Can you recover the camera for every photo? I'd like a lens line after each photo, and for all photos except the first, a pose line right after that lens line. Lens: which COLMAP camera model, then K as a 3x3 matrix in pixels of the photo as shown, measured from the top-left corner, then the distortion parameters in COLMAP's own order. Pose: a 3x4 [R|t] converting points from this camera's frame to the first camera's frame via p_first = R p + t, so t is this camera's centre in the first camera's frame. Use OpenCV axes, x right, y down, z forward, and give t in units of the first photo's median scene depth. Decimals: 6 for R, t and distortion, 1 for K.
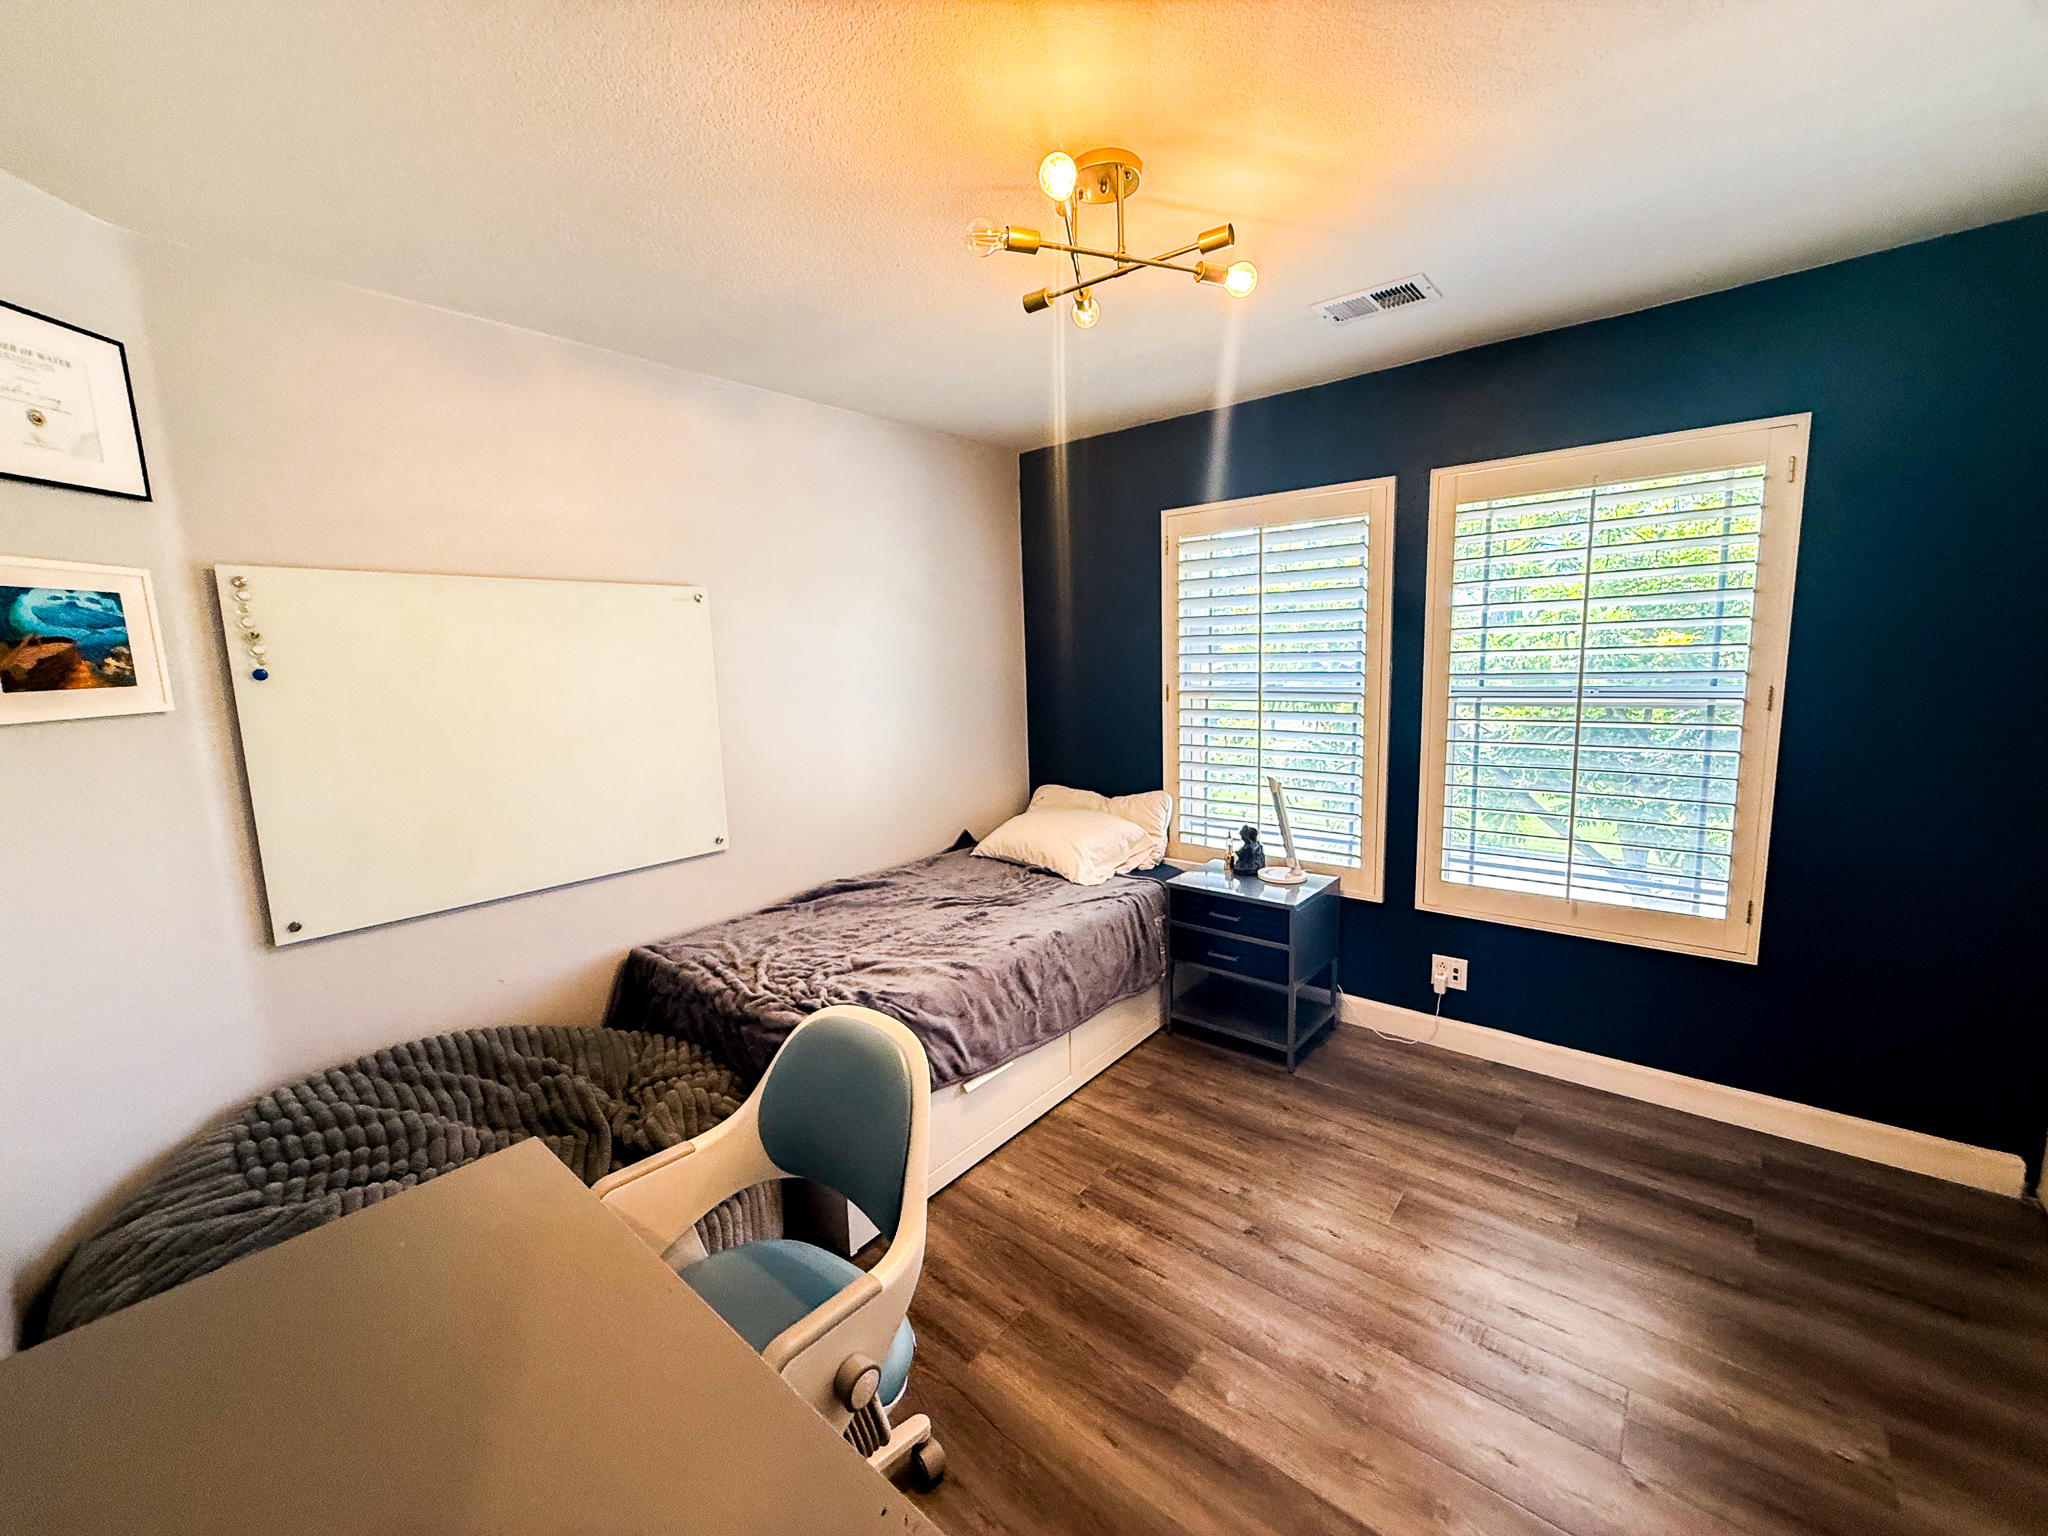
lens RADIAL K [[894.9, 0, 952.7], [0, 894.9, 776.9], [0, 0, 1]] dist [0.013135, 0.000075]
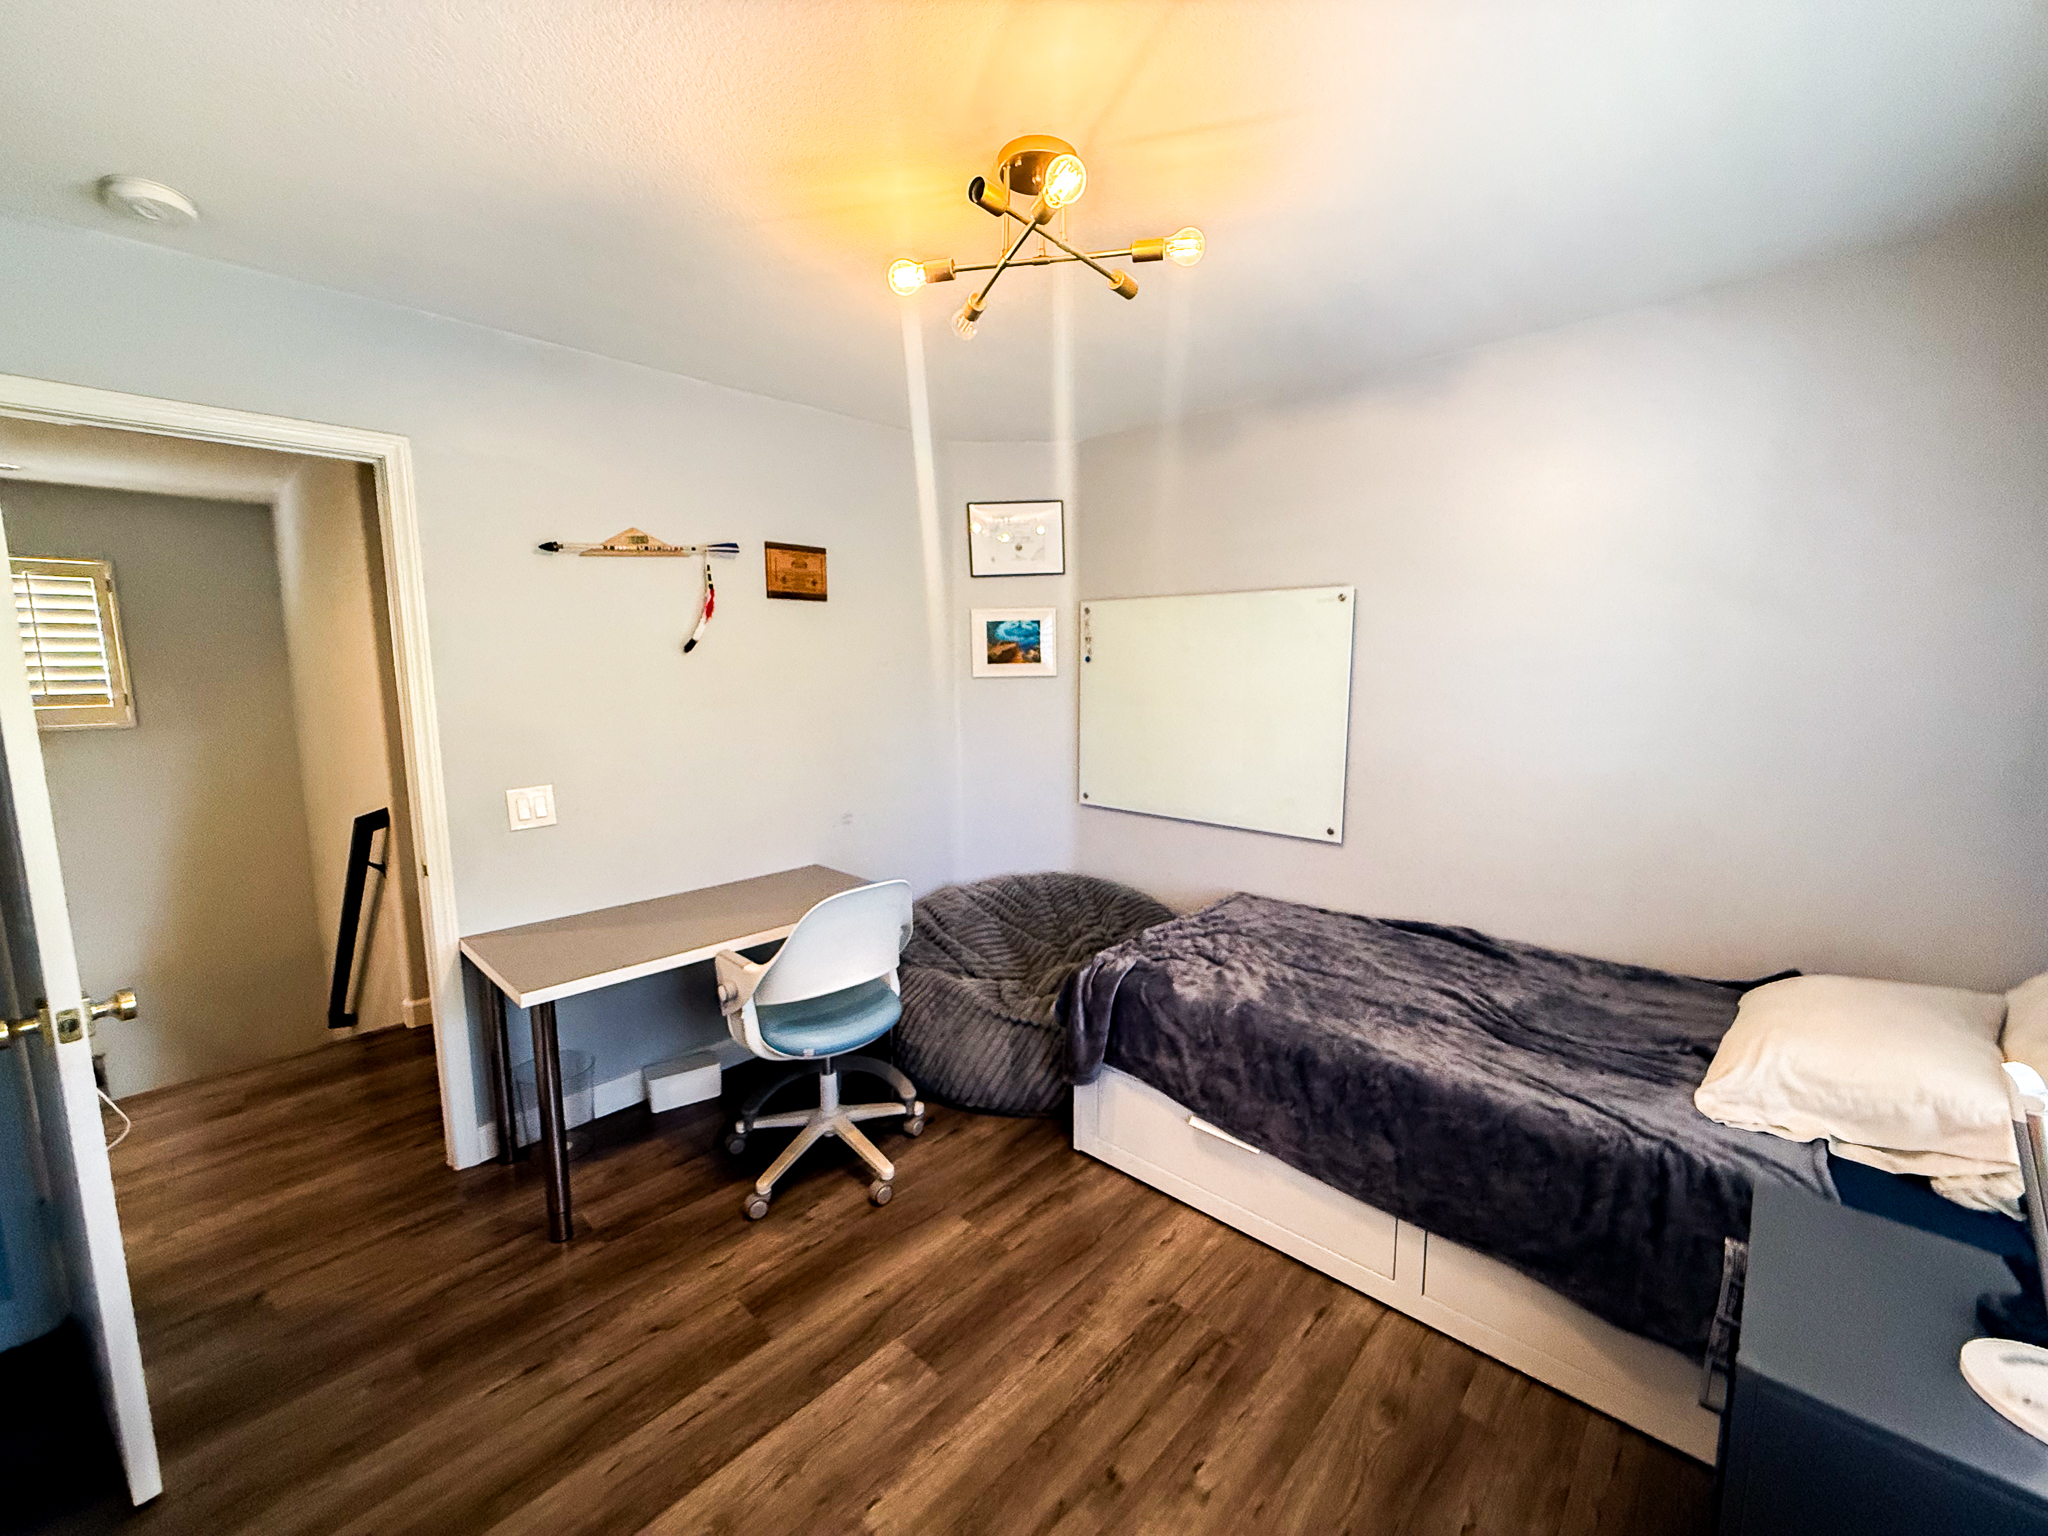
lens RADIAL K [[819.1, 0, 1023.2], [0, 819.1, 768.8], [0, 0, 1]] dist [0.001022, -0.000125]
pose [[-0.048931, 0.166486, -0.984829, 0.938622], [-0.129281, 0.976660, 0.171528, -0.161827], [0.990400, 0.135713, -0.026265, 0.917987]]
